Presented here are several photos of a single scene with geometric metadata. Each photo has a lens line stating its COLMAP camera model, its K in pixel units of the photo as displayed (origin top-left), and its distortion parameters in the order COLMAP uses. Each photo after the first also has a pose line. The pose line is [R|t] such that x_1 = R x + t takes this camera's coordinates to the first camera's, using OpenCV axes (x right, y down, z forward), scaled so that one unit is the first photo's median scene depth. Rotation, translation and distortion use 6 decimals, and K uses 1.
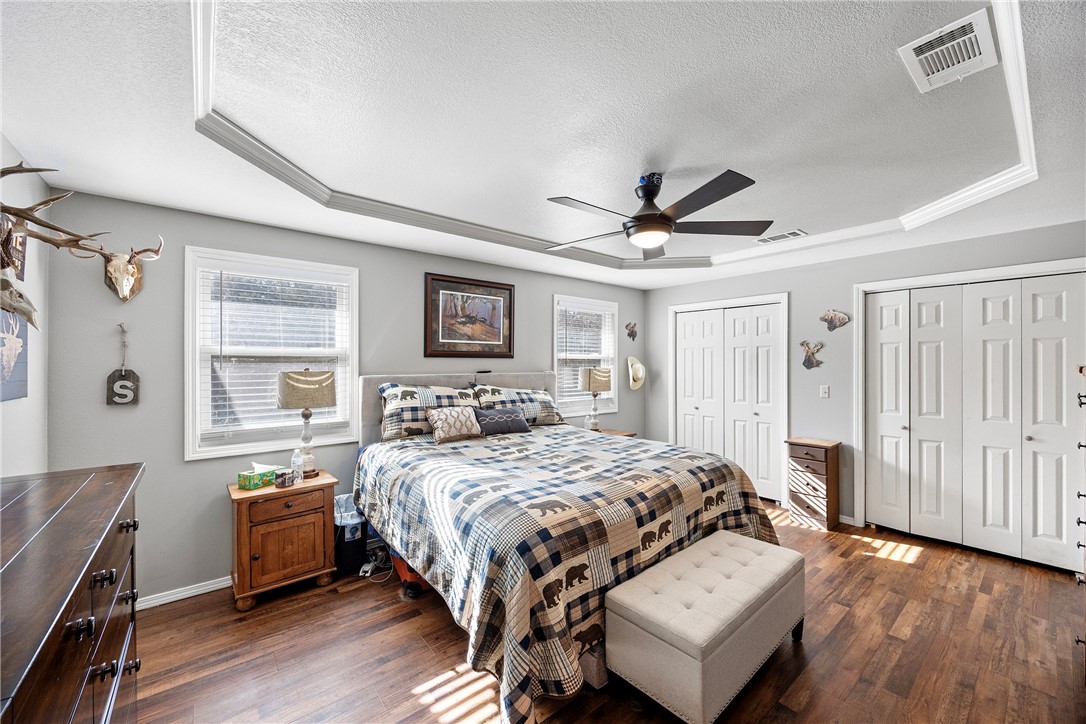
lens RADIAL K [[417.8, 0, 536.5], [0, 417.8, 360.2], [0, 0, 1]] dist [-0.002107, 0.000036]
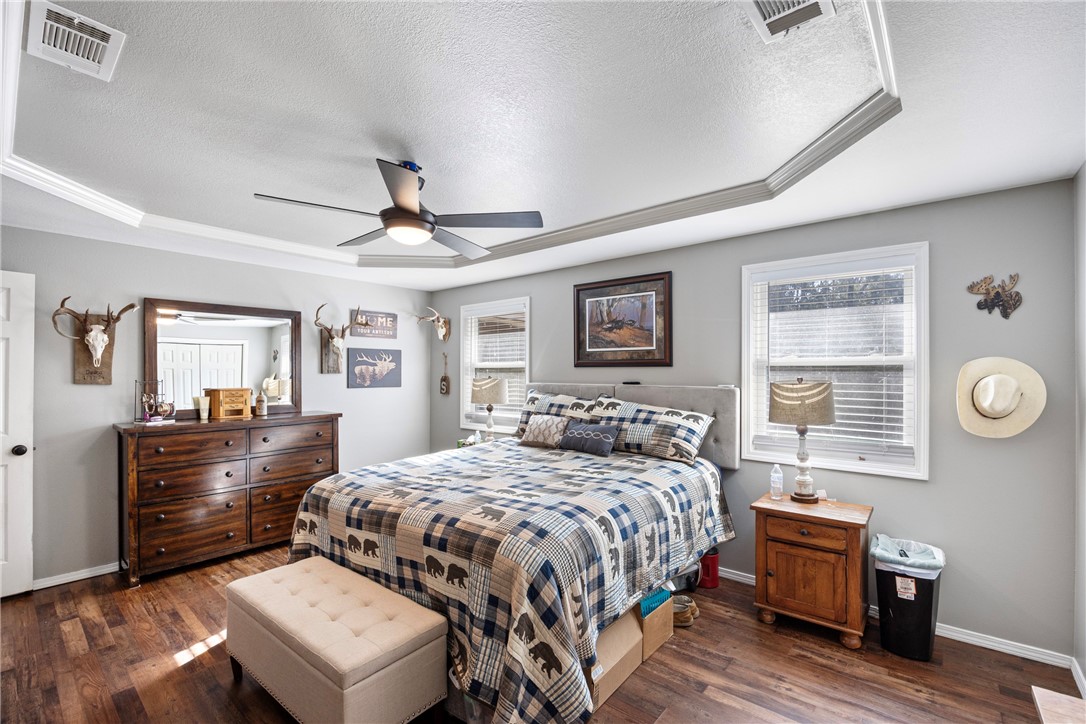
lens RADIAL K [[488.7, 0, 542.9], [0, 488.7, 373.4], [0, 0, 1]] dist [-0.009074, 0.000256]
pose [[0.182671, 0.000013, -0.983174, 0.833332], [0.004590, 0.999989, 0.000866, 0.006406], [0.983163, -0.004671, 0.182669, 0.642567]]
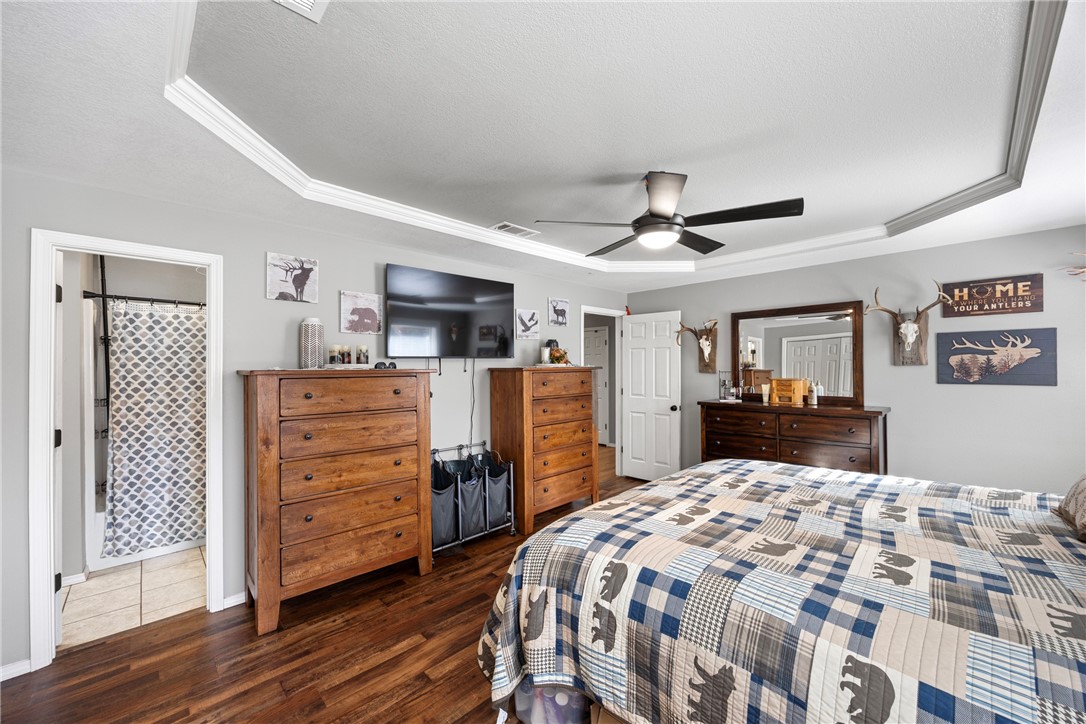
lens RADIAL K [[417.8, 0, 547.4], [0, 417.8, 366.1], [0, 0, 1]] dist [-0.002107, 0.000036]
pose [[-0.996584, 0.005414, -0.082413, 0.431891], [0.005730, 0.999977, -0.003607, 0.005873], [0.082392, -0.004067, -0.996592, 1.103231]]
